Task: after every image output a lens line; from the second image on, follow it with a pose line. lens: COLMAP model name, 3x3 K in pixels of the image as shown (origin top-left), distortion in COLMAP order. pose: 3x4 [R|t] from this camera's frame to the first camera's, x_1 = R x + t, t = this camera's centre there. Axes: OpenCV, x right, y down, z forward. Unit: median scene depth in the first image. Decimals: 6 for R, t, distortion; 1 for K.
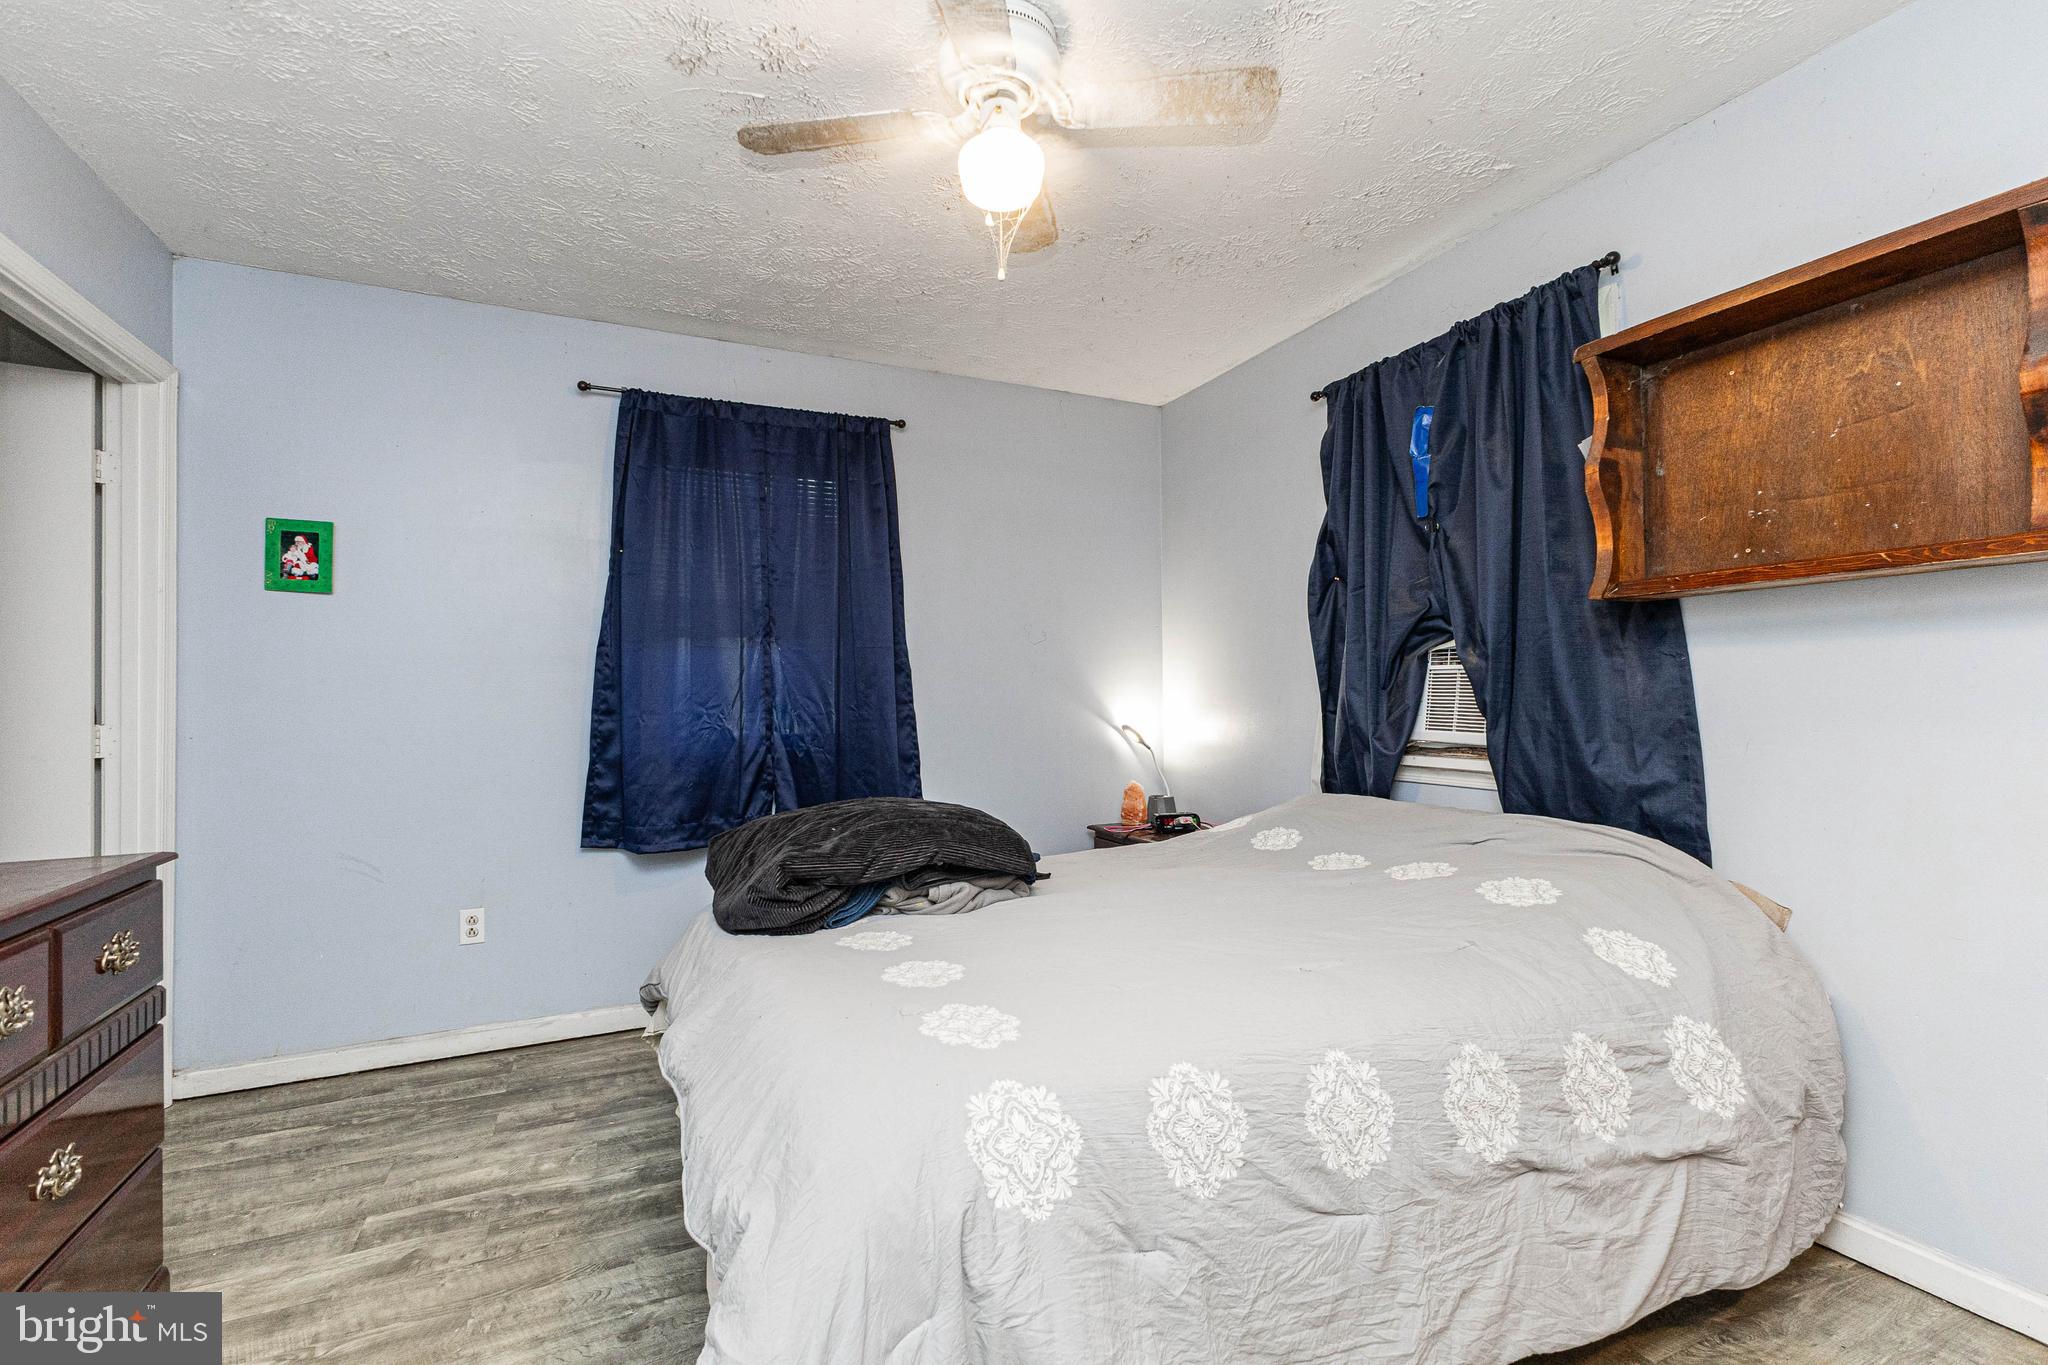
lens RADIAL K [[887.9, 0, 1021.9], [0, 887.9, 688.5], [0, 0, 1]] dist [0.008089, -0.000269]
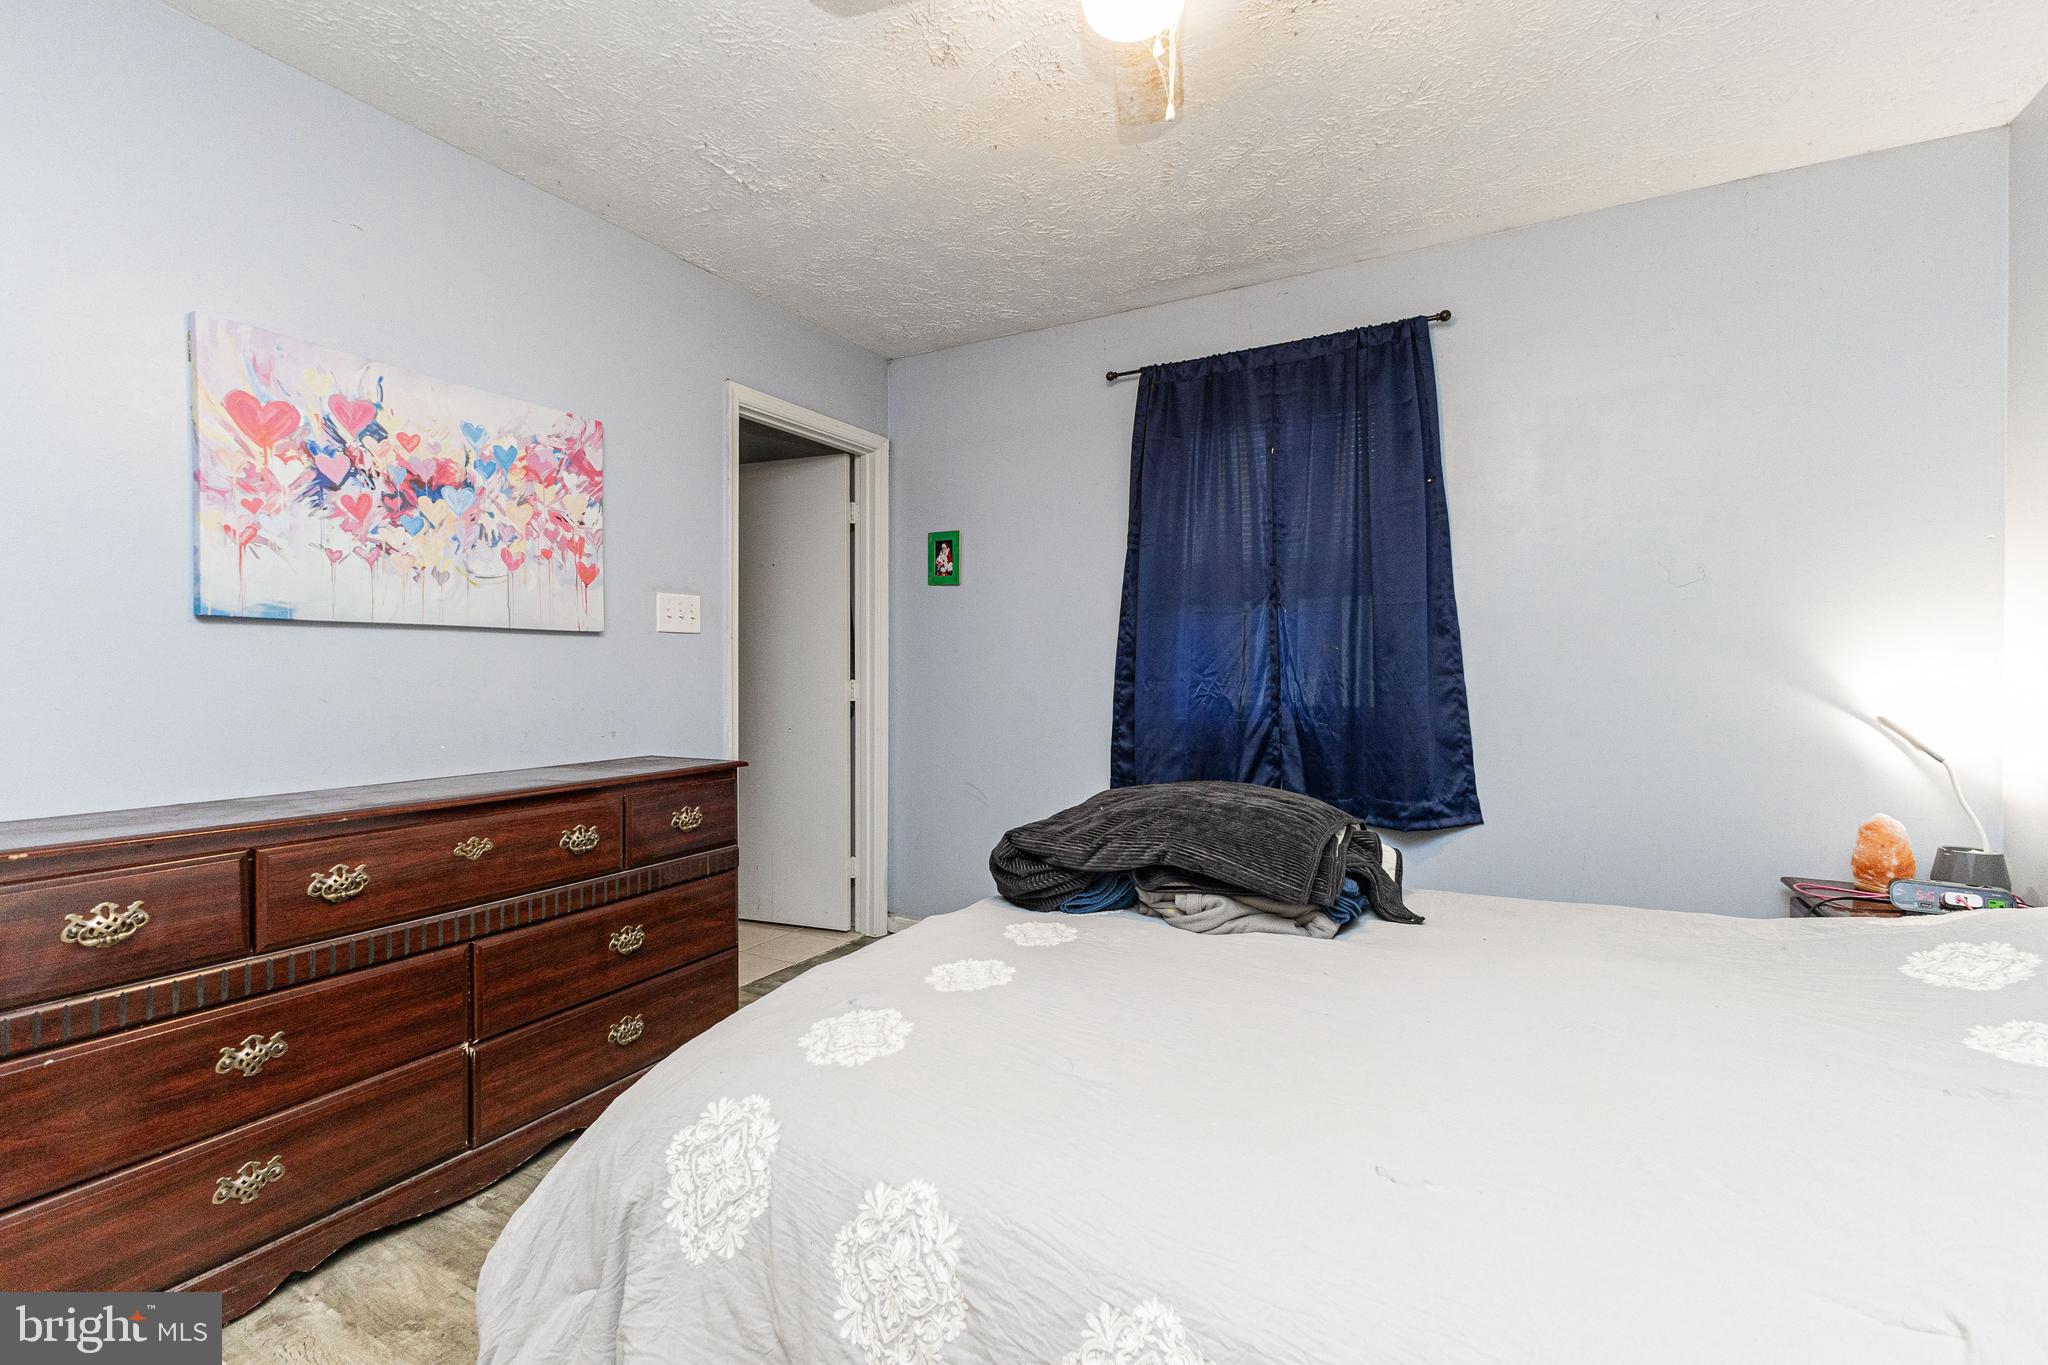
lens RADIAL K [[887.9, 0, 1013.2], [0, 887.9, 676.3], [0, 0, 1]] dist [0.008089, -0.000269]
pose [[0.596798, 0.015922, -0.802234, 0.312780], [0.001823, 0.999774, 0.021199, 0.002107], [0.802390, -0.014114, 0.596634, 0.256963]]
